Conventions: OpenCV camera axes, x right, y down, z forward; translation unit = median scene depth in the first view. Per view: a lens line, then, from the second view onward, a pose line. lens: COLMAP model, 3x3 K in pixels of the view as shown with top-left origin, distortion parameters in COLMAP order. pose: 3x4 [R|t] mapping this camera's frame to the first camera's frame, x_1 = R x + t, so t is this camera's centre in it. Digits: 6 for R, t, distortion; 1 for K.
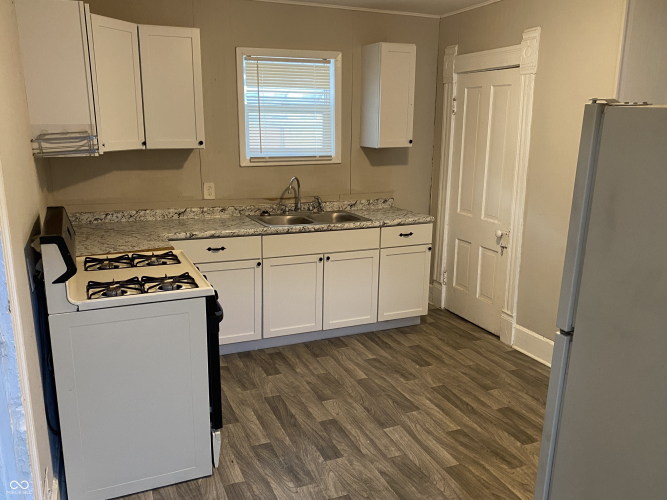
lens RADIAL K [[550.7, 0, 333.5], [0, 550.7, 250.0], [0, 0, 1]] dist [-0.001365, -0.013162]
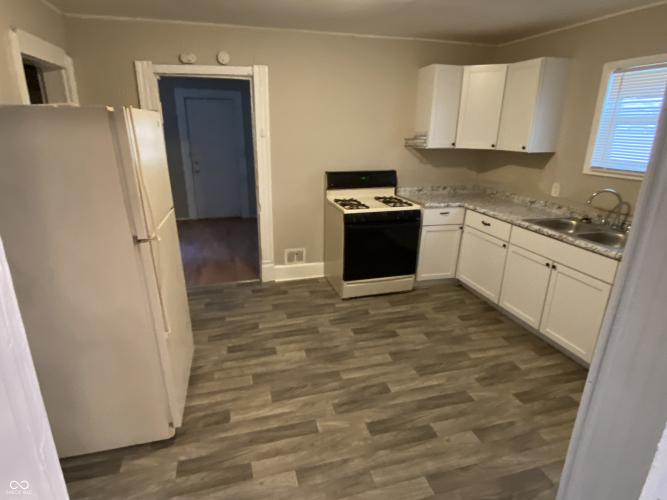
lens RADIAL K [[380.2, 0, 333.5], [0, 380.2, 250.0], [0, 0, 1]] dist [-0.027194, -0.002446]
pose [[-0.139045, 0.289501, -0.947024, 0.757988], [-0.231596, 0.920287, 0.315332, -0.150855], [0.962824, 0.263173, -0.060914, 0.690334]]
